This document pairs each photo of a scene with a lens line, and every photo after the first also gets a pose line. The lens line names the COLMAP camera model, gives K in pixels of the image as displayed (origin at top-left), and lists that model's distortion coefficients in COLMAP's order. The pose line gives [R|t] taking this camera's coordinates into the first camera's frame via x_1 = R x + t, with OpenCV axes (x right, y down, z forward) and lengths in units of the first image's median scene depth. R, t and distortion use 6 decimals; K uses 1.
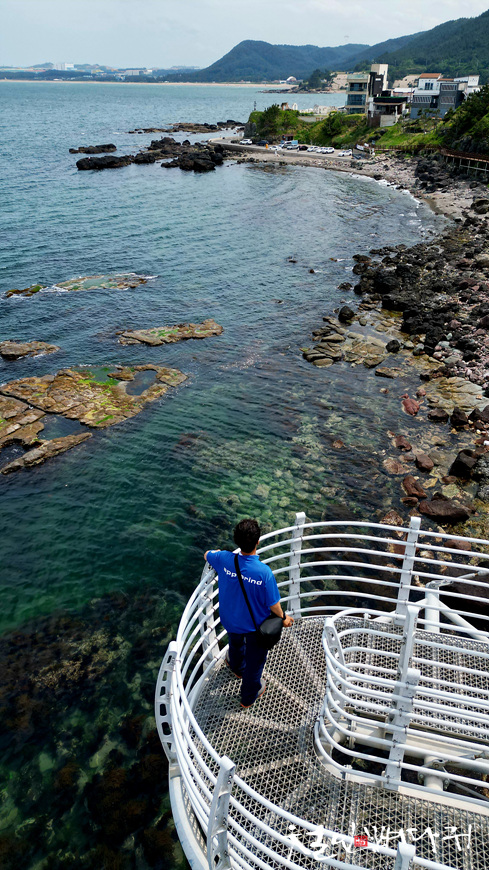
lens RADIAL K [[619.3, 0, 241.0], [0, 619.3, 440.8], [0, 0, 1]] dist [0.053947, -0.043416]
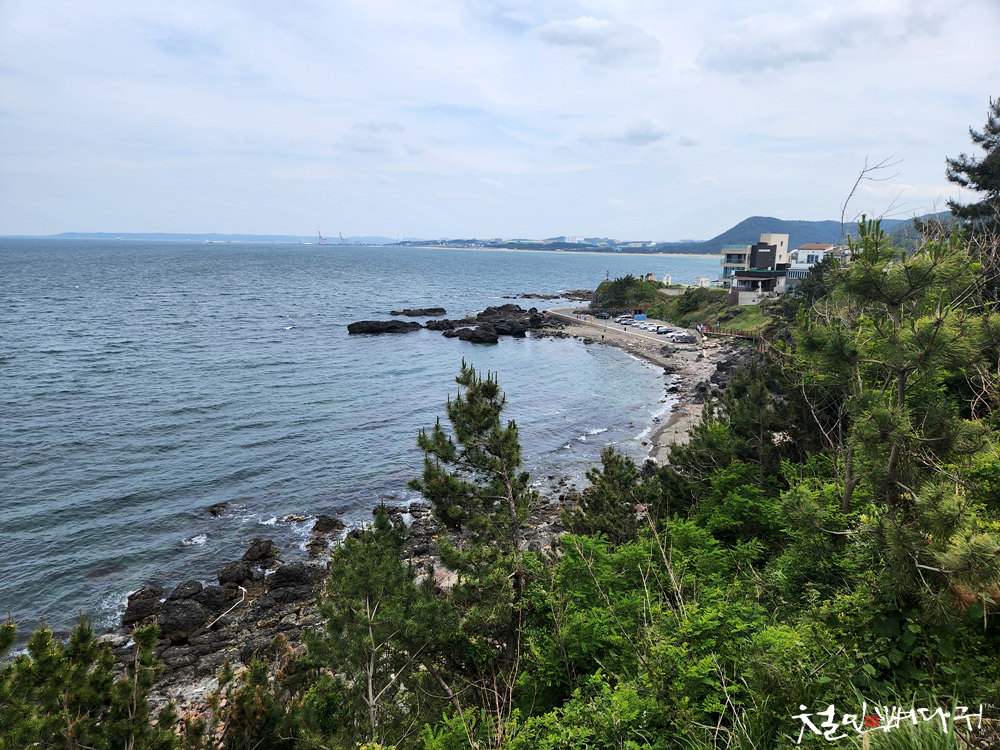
lens RADIAL K [[664.8, 0, 500.3], [0, 664.8, 377.0], [0, 0, 1]] dist [0.063132, -0.003367]
pose [[0.932465, 0.084670, -0.351199, 0.228186], [-0.195562, 0.935696, -0.293648, -0.120227], [0.303752, 0.342498, 0.889061, 0.214297]]
